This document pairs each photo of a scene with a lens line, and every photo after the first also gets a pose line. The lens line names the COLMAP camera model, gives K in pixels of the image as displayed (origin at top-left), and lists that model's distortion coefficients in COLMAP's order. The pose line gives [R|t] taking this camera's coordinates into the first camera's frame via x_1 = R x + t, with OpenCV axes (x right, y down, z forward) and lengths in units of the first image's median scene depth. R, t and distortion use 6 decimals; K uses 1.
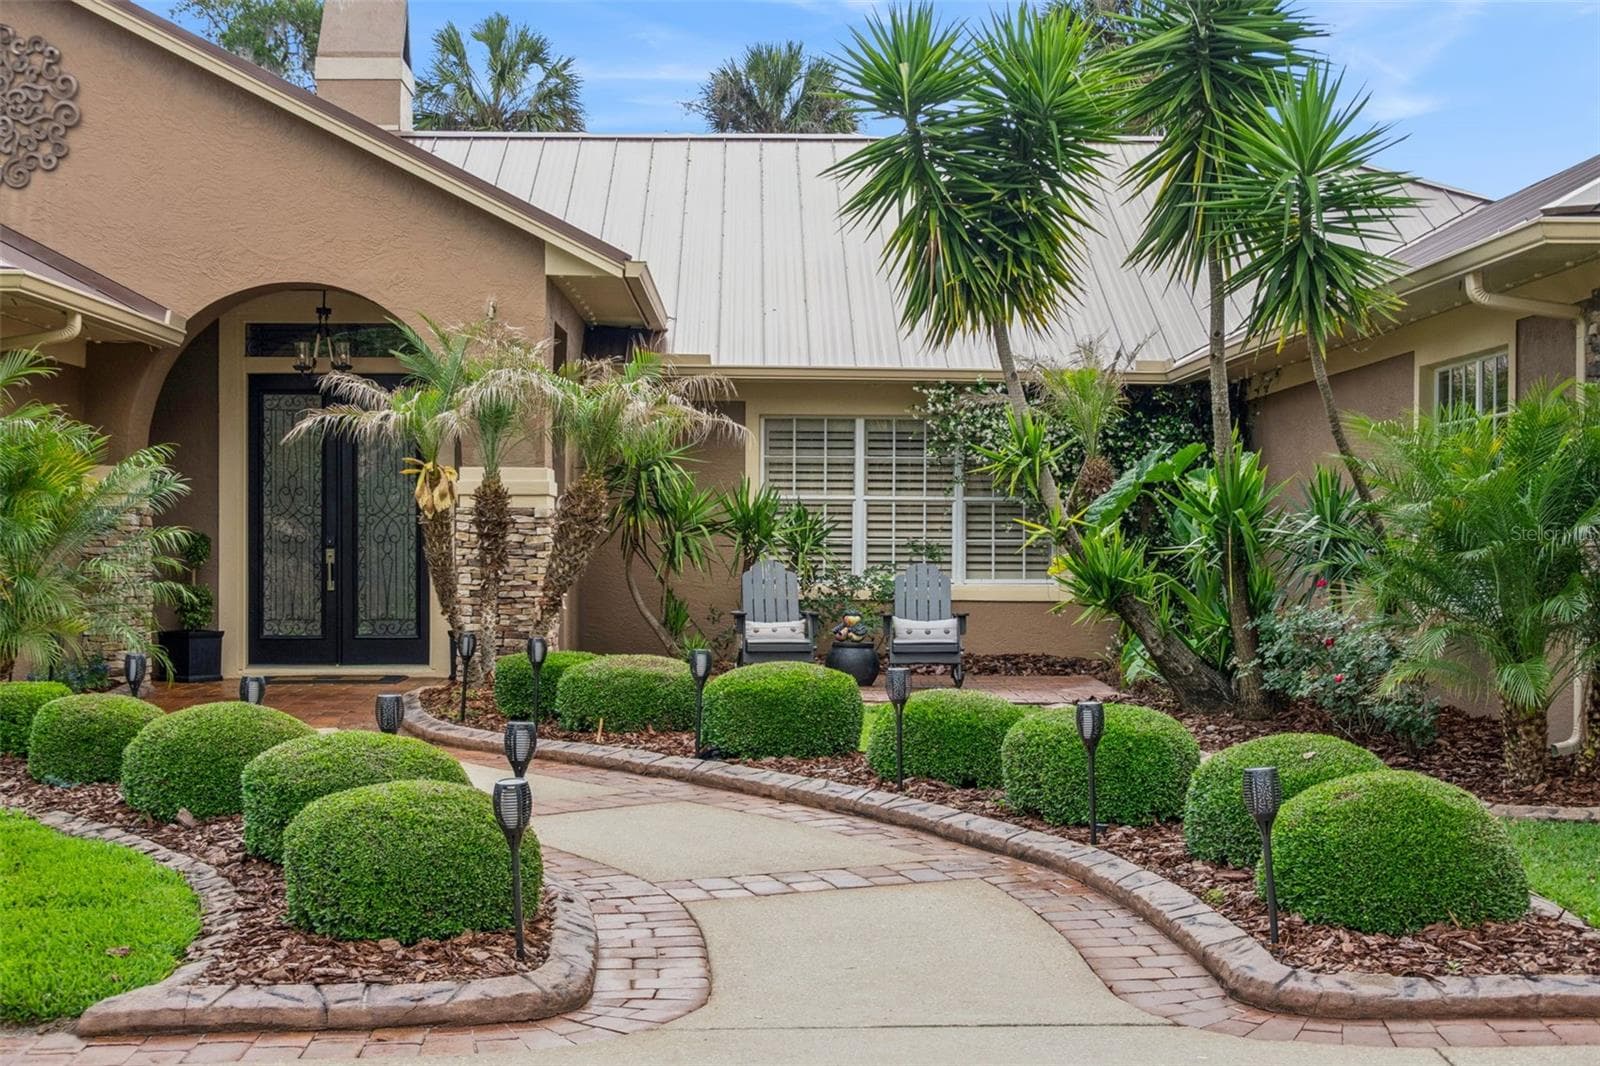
lens RADIAL K [[2369.5, 0, 803.2], [0, 2369.5, 532.9], [0, 0, 1]] dist [0.028320, 0.000000]
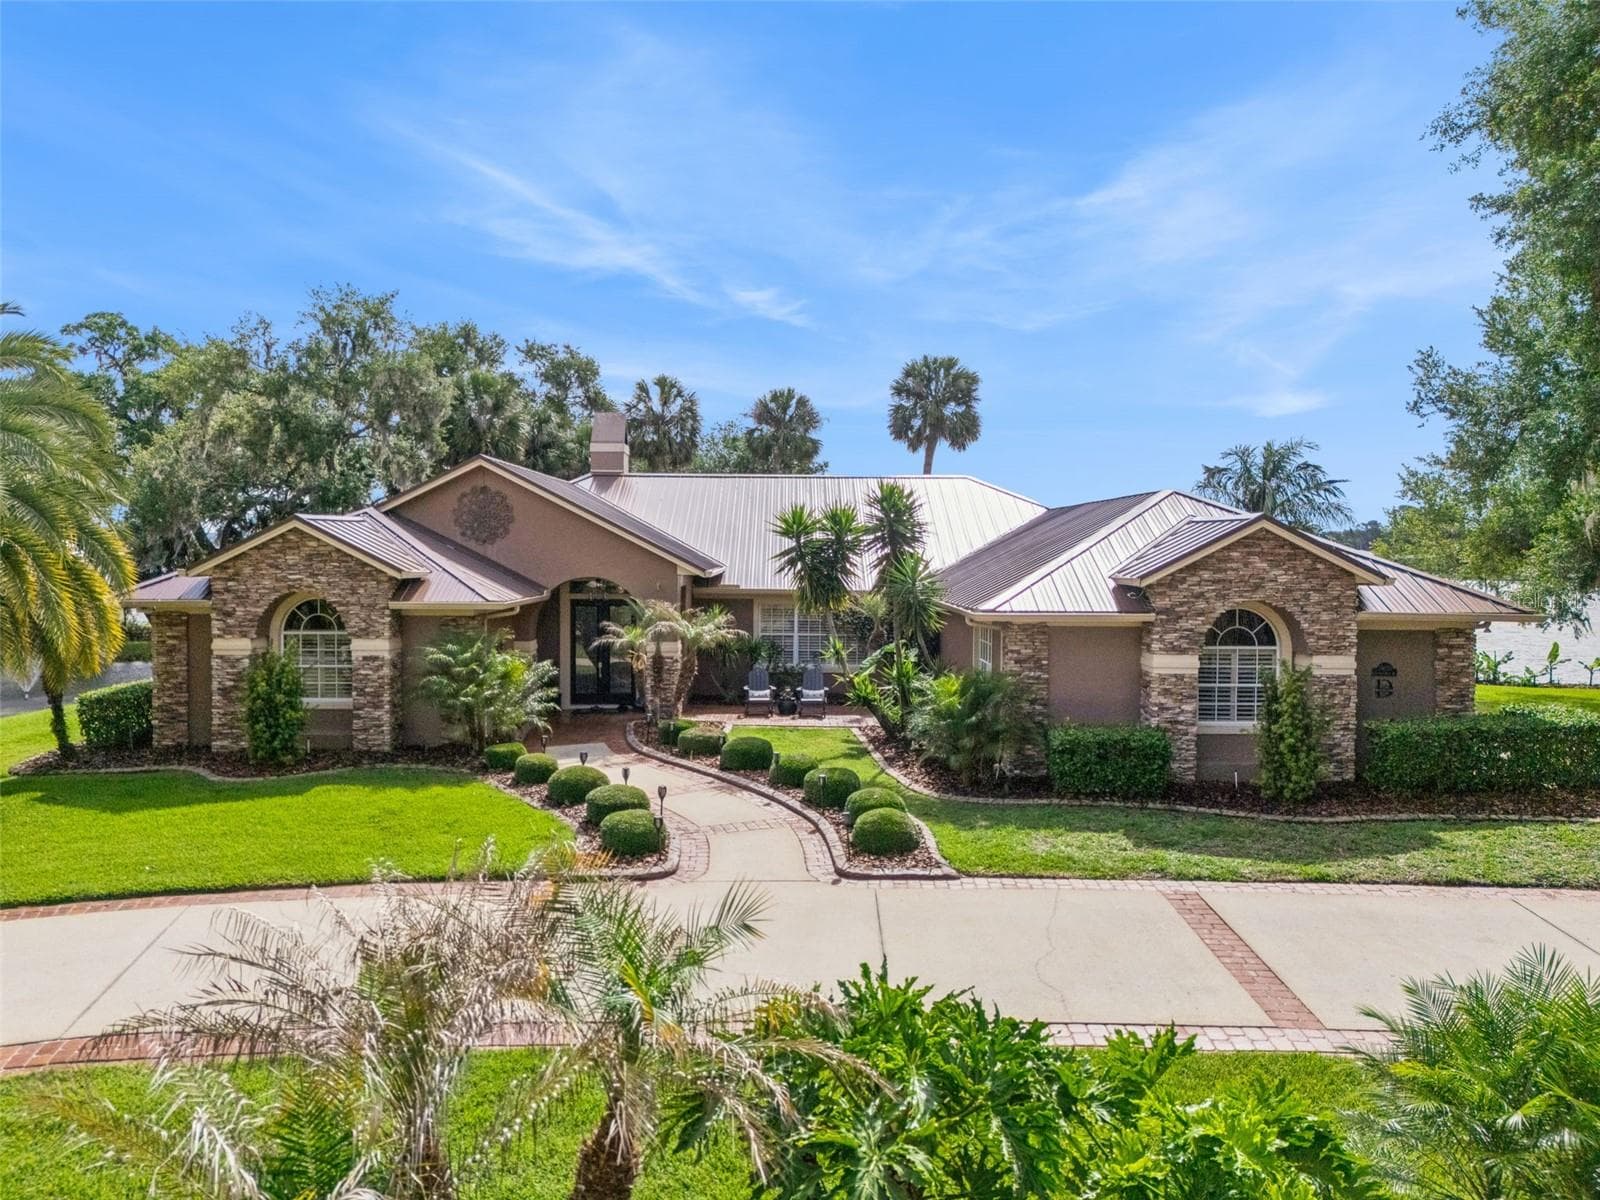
lens RADIAL K [[1176.7, 0, 795.1], [0, 1176.7, 575.3], [0, 0, 1]] dist [0.005257, -0.010230]
pose [[0.999822, 0.002309, -0.018732, 0.068959], [-0.001849, 0.999697, 0.024537, -0.167257], [0.018783, -0.024498, 0.999523, -0.461850]]
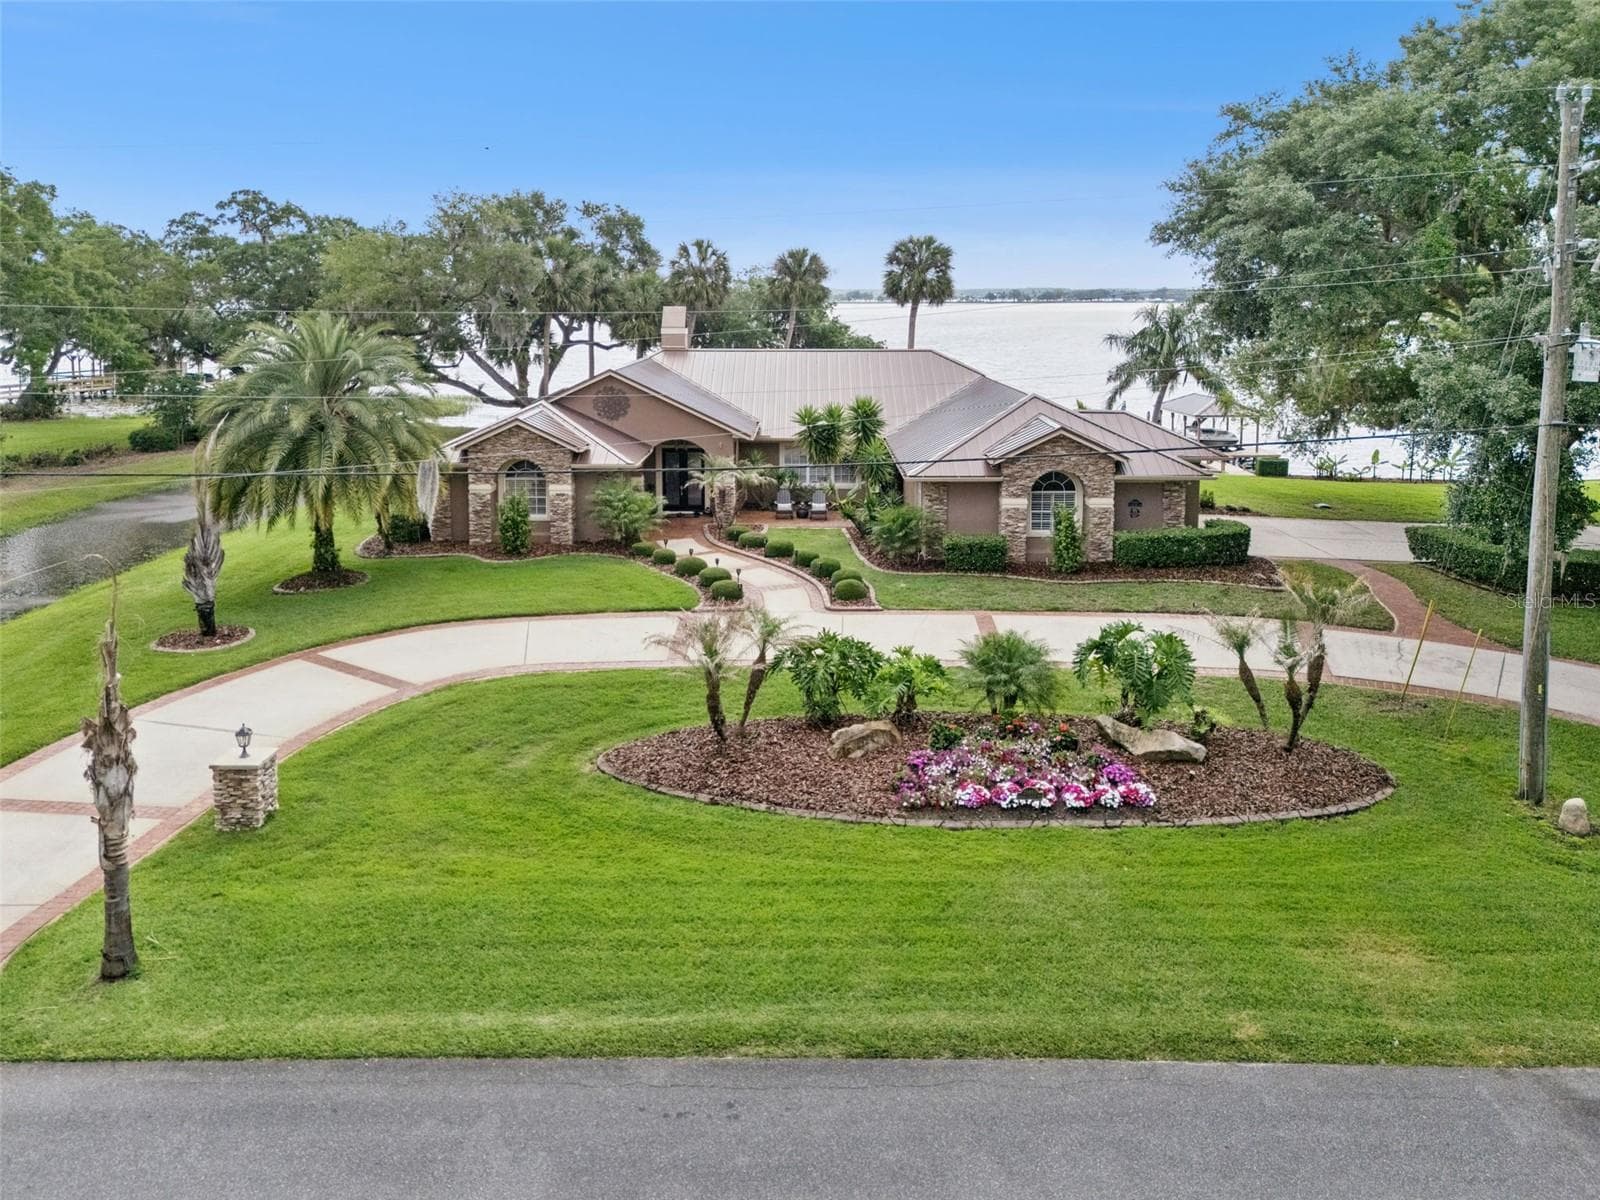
lens RADIAL K [[1176.7, 0, 810.3], [0, 1176.7, 591.6], [0, 0, 1]] dist [0.005257, -0.010230]
pose [[0.999815, 0.006343, -0.018160, 0.095189], [-0.002178, 0.975331, 0.220739, -0.371053], [0.019112, -0.220658, 0.975164, -1.452469]]
